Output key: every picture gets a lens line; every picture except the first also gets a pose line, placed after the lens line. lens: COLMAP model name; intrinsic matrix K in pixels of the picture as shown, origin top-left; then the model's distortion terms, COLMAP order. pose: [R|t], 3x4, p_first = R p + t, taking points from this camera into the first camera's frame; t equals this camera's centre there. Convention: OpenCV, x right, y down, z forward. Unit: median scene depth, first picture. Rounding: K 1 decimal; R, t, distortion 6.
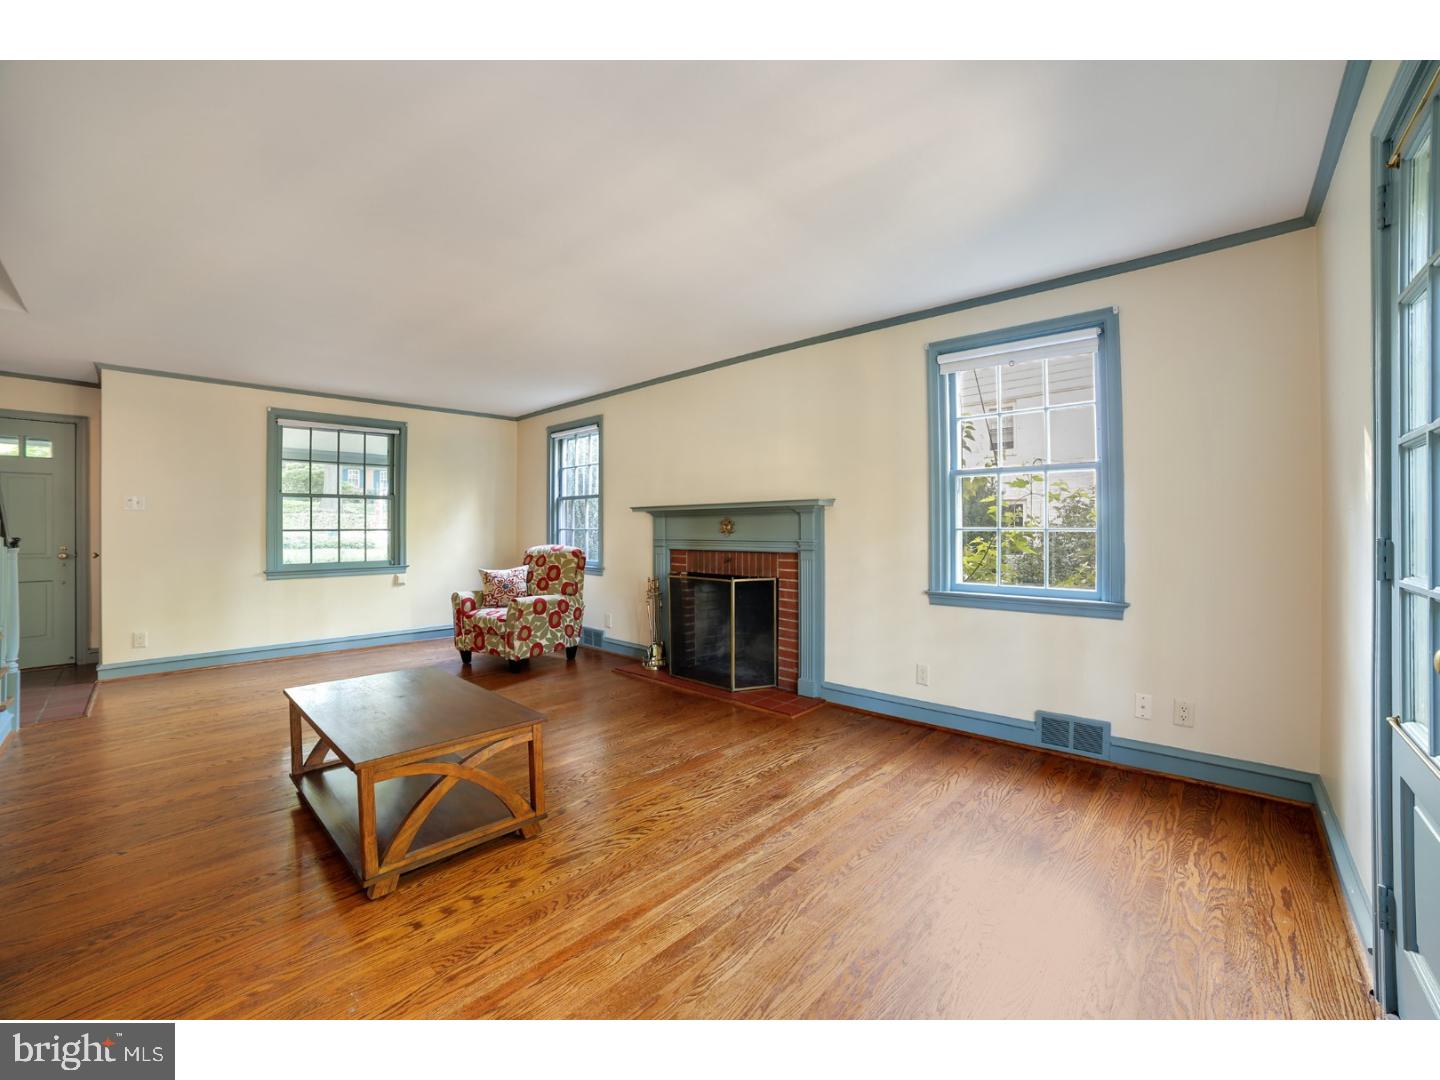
lens RADIAL K [[591.2, 0, 728.1], [0, 591.2, 538.8], [0, 0, 1]] dist [-0.109496, 0.038857]
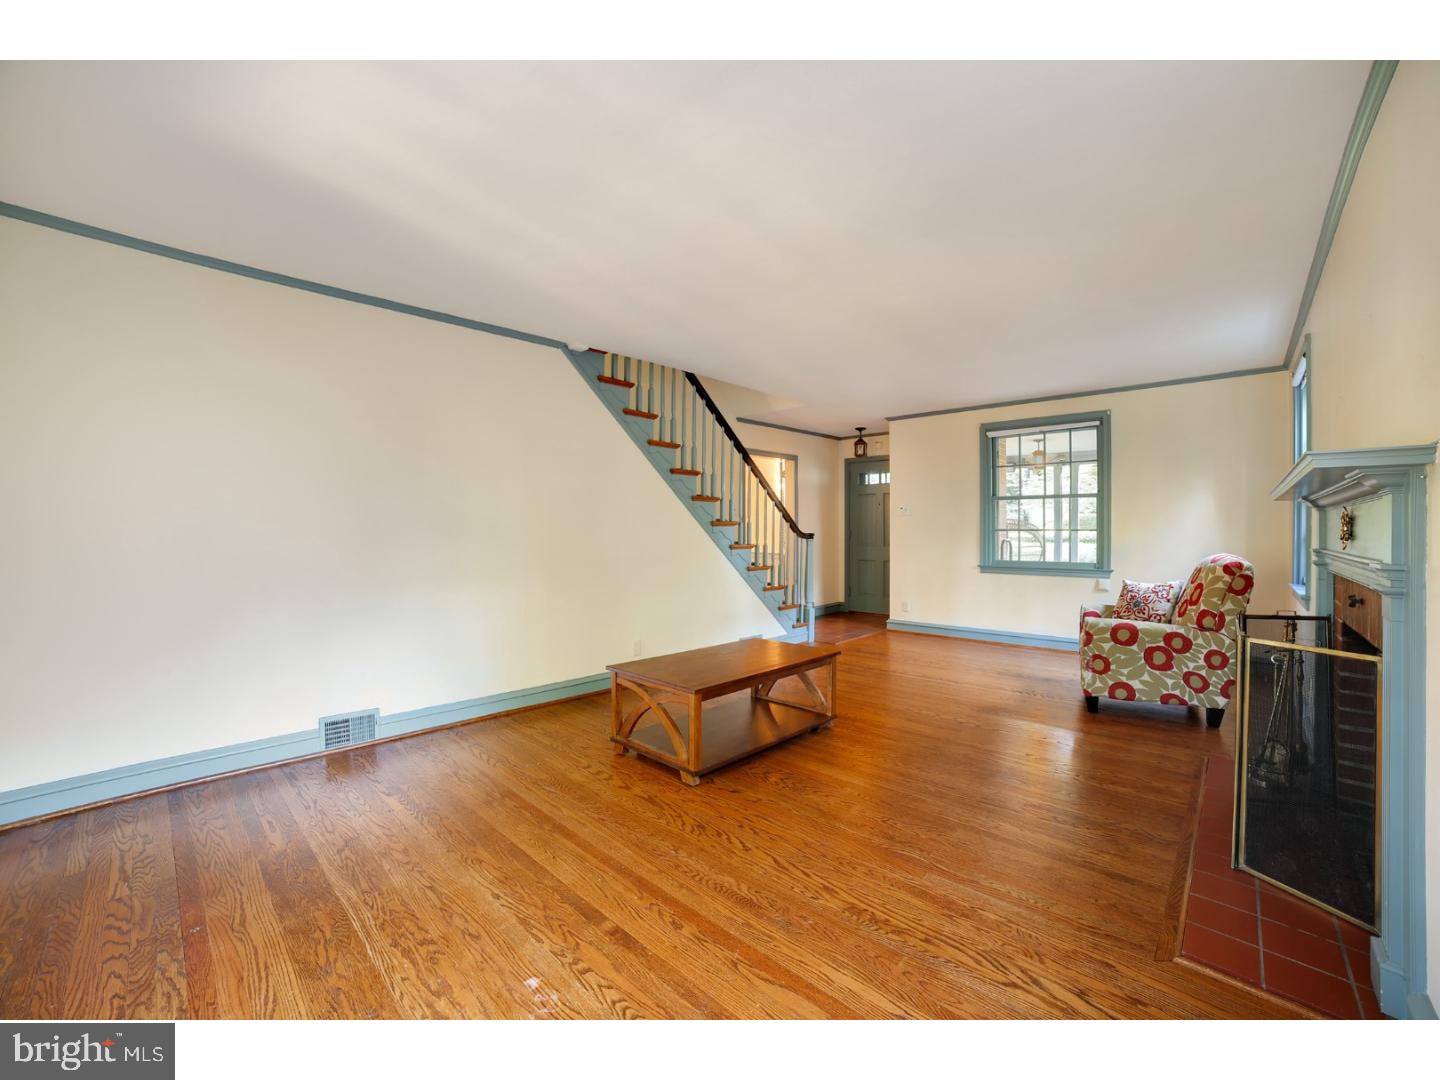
lens RADIAL K [[591.2, 0, 728.1], [0, 591.2, 538.8], [0, 0, 1]] dist [-0.109496, 0.038857]
pose [[-0.027724, 0.018761, -0.999440, 0.397574], [-0.018005, 0.999652, 0.019265, -0.010068], [0.999453, 0.018529, -0.027377, 0.504227]]
